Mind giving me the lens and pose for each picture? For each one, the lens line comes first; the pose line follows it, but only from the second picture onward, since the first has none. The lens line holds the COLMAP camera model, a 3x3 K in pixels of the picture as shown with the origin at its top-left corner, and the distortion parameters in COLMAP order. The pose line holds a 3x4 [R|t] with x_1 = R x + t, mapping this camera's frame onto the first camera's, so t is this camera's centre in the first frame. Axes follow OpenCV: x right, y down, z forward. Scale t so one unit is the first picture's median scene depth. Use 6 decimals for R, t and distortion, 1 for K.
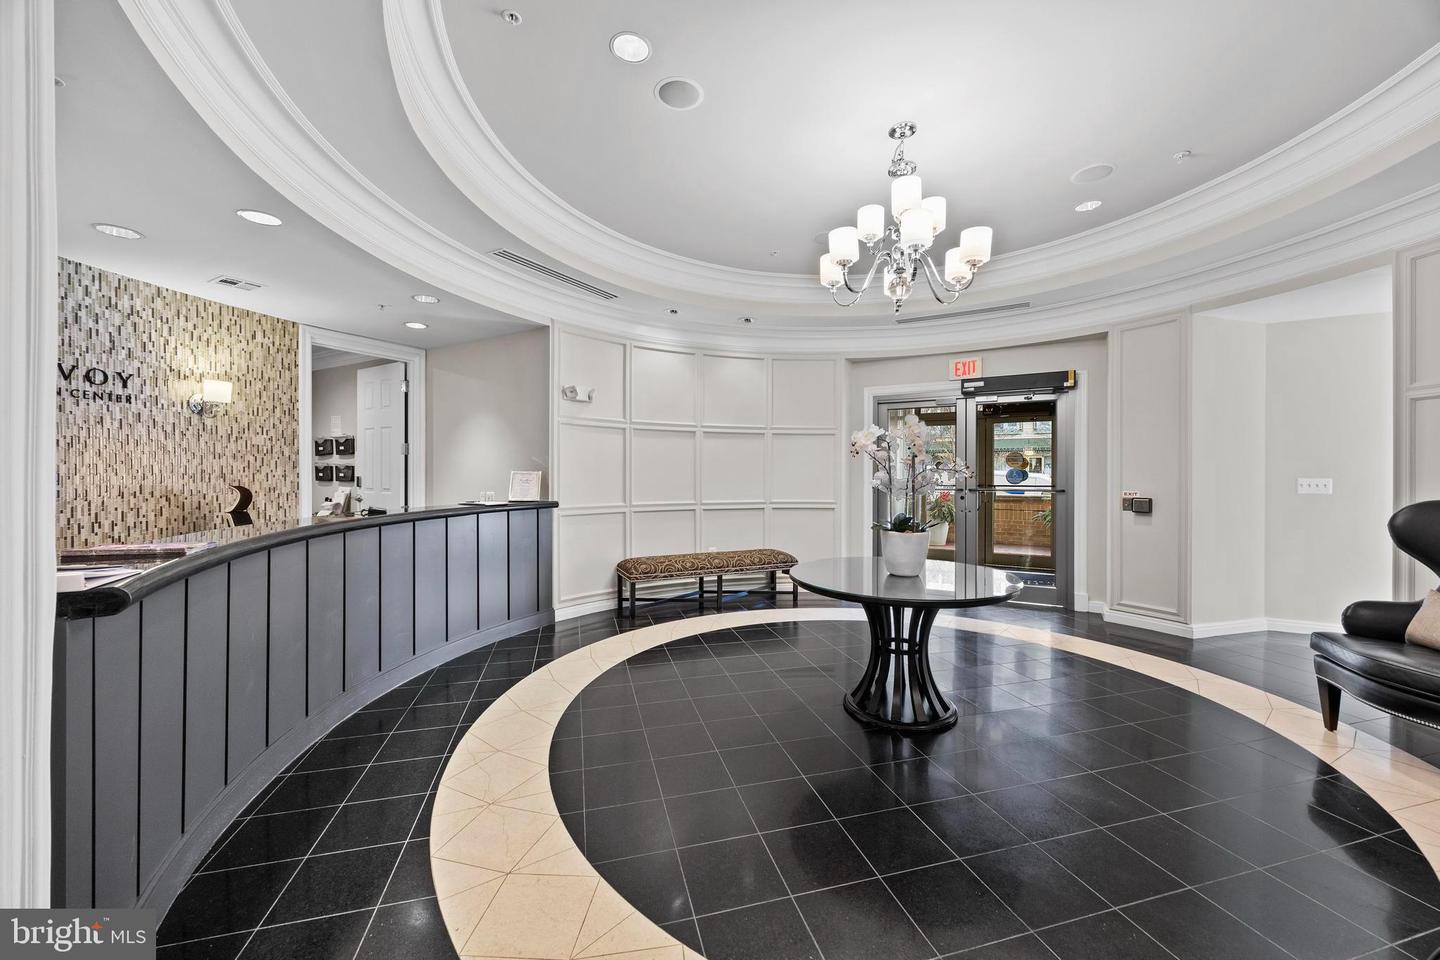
lens RADIAL K [[550.7, 0, 724.9], [0, 550.7, 474.8], [0, 0, 1]] dist [-0.002215, -0.000010]
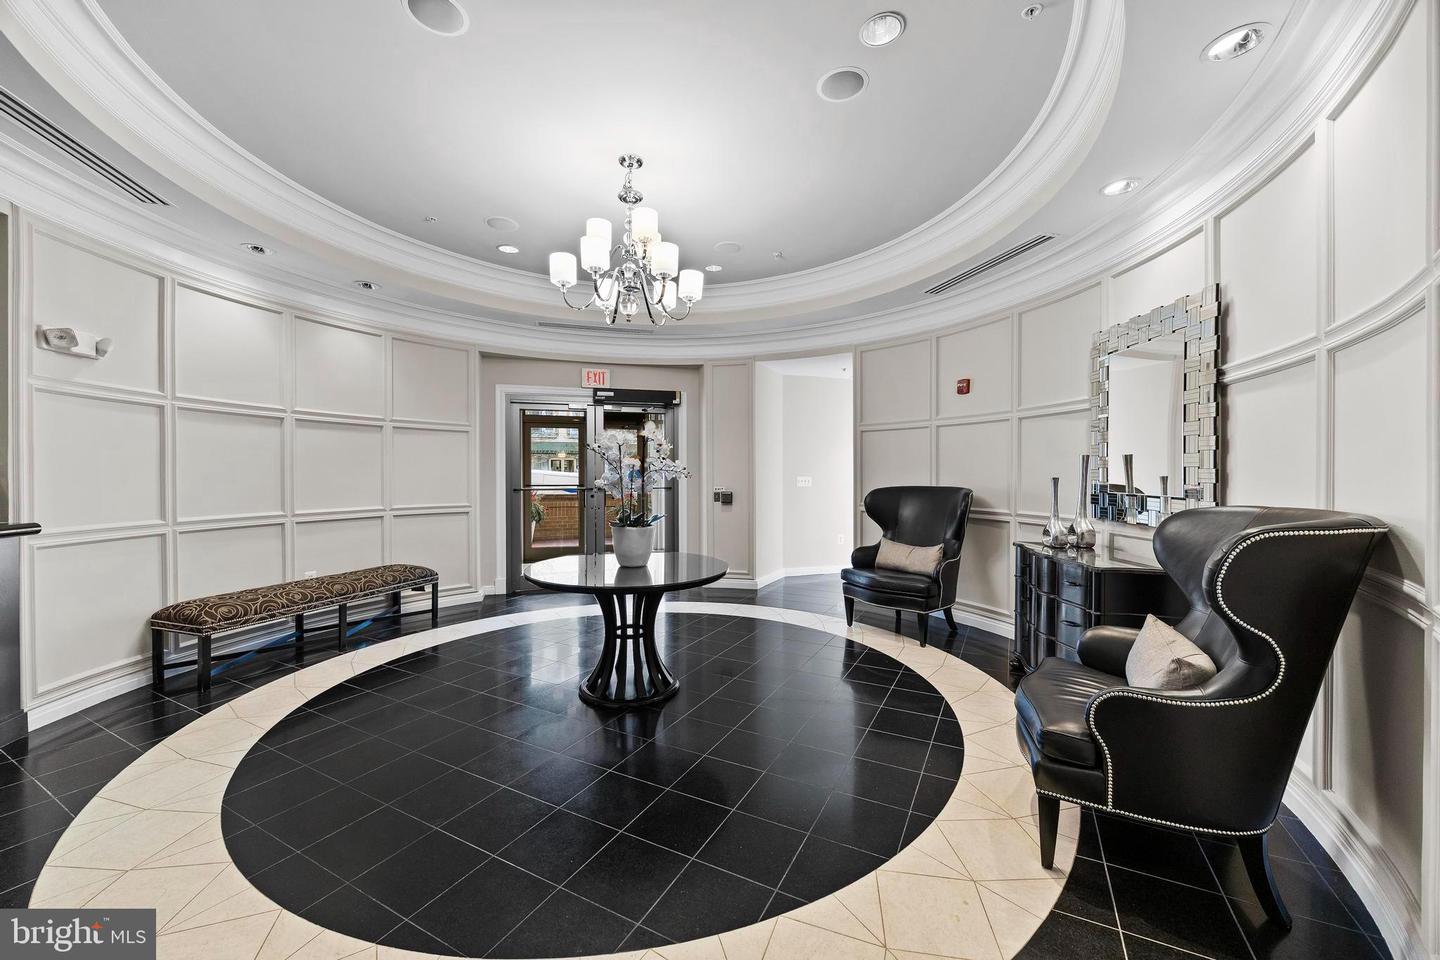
lens RADIAL K [[550.7, 0, 730.2], [0, 550.7, 477.1], [0, 0, 1]] dist [-0.002215, -0.000010]
pose [[0.679162, -0.006104, 0.733963, -0.225108], [0.003690, 0.999981, 0.004901, -0.000762], [-0.733979, -0.000621, 0.679172, 0.068823]]
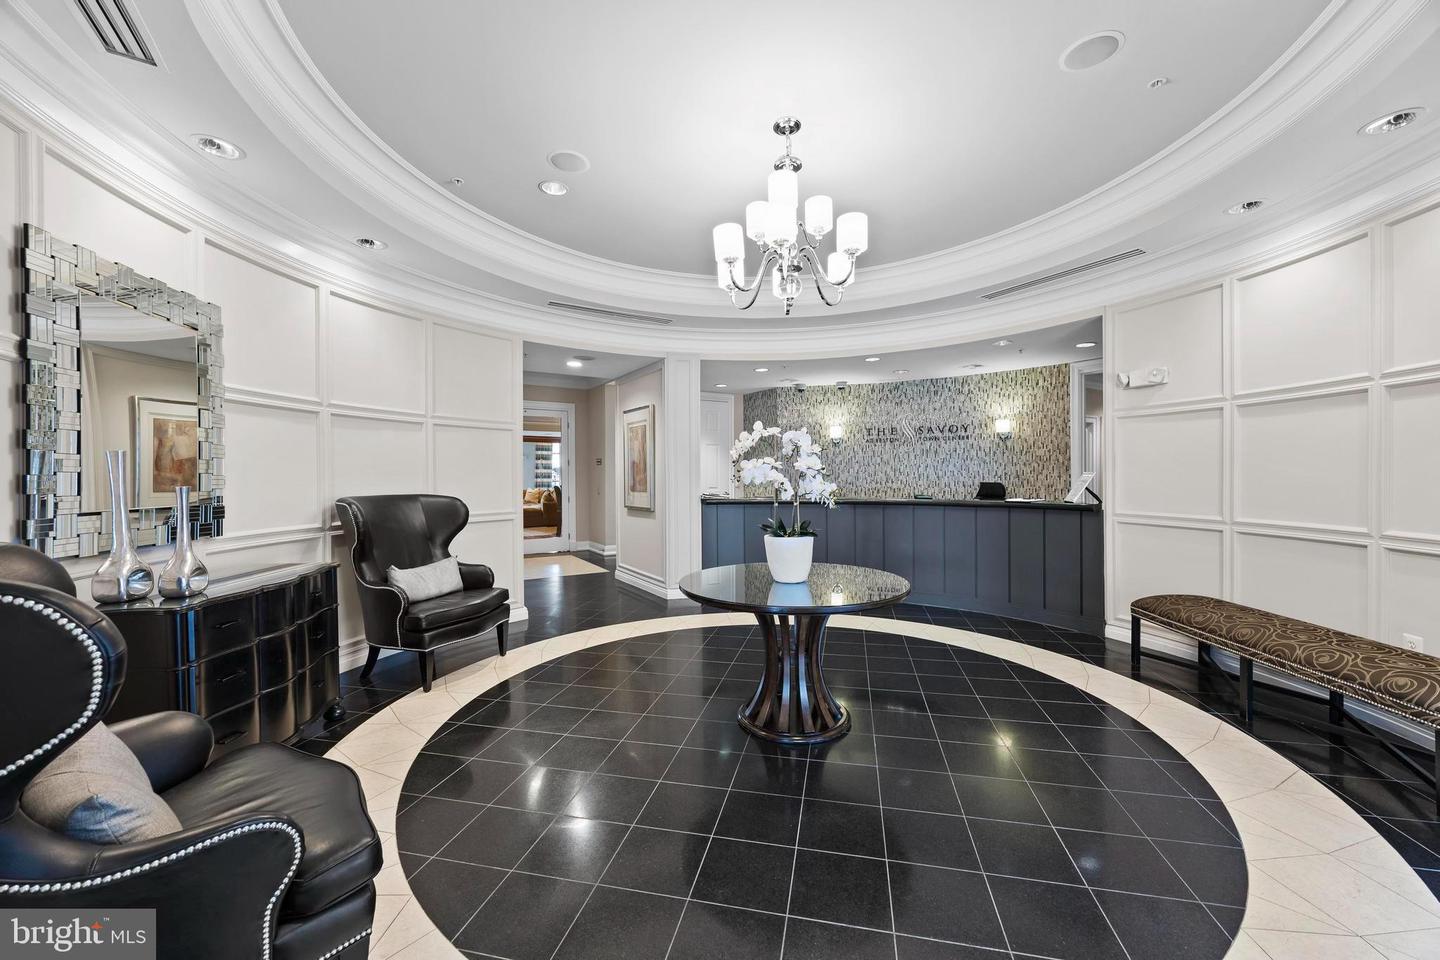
lens RADIAL K [[550.7, 0, 728.8], [0, 550.7, 476.1], [0, 0, 1]] dist [-0.002215, -0.000010]
pose [[-0.466129, 0.002122, -0.884714, 0.779715], [0.002329, 0.999997, 0.001172, -0.002509], [0.884714, -0.001514, -0.466133, 0.859659]]
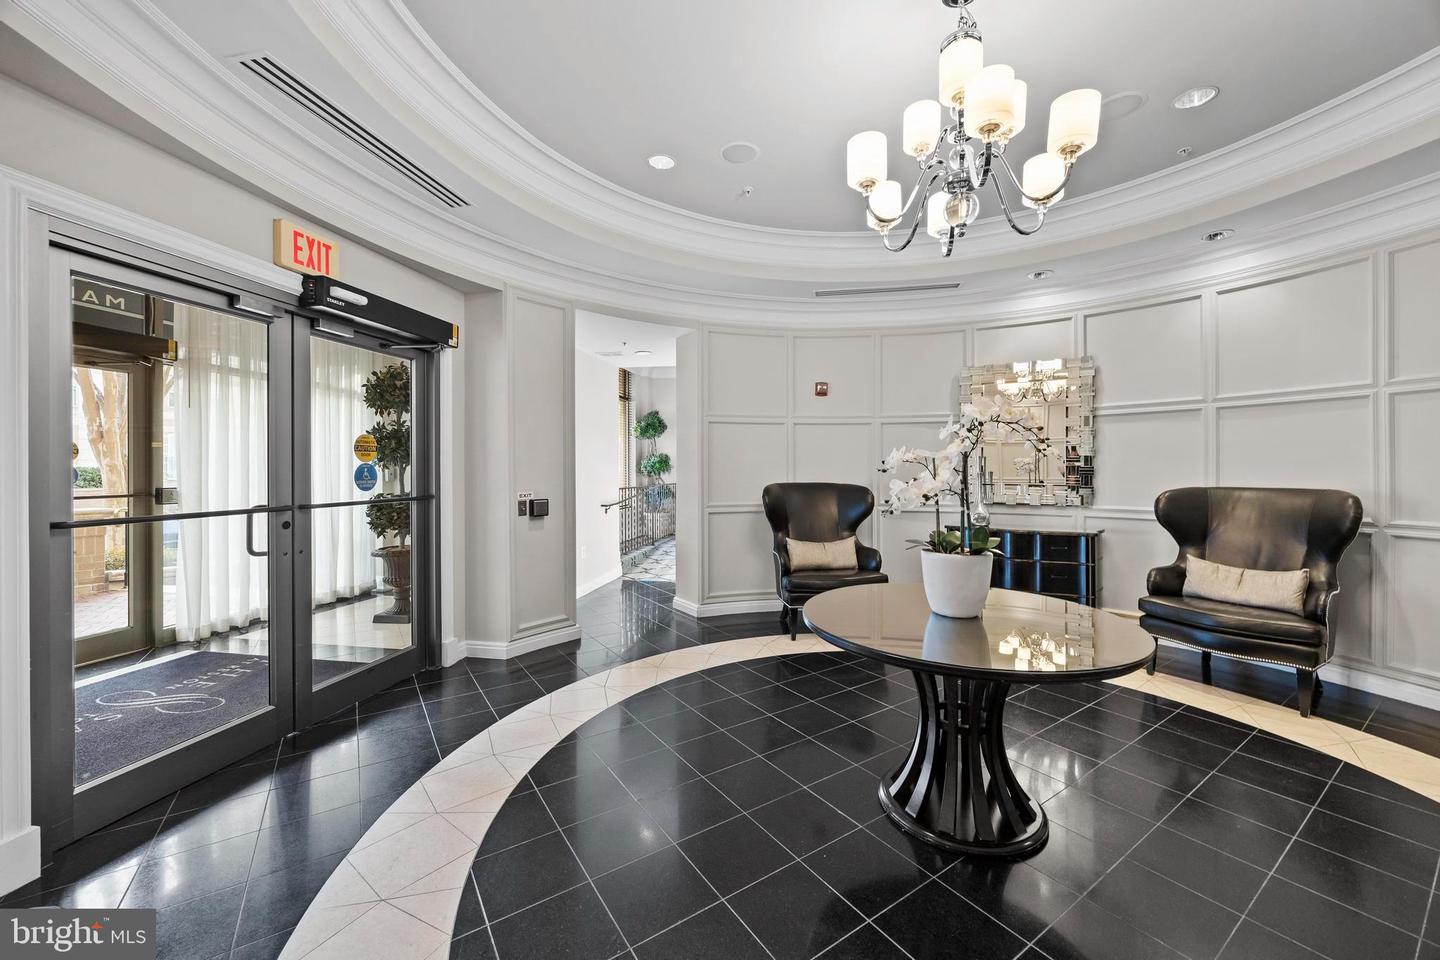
lens RADIAL K [[550.7, 0, 726.5], [0, 550.7, 469.5], [0, 0, 1]] dist [-0.002215, -0.000010]
pose [[-0.323173, -0.009771, 0.946289, -0.158106], [-0.000722, 0.999949, 0.010079, -0.013391], [-0.946340, 0.002574, -0.323163, 0.973246]]
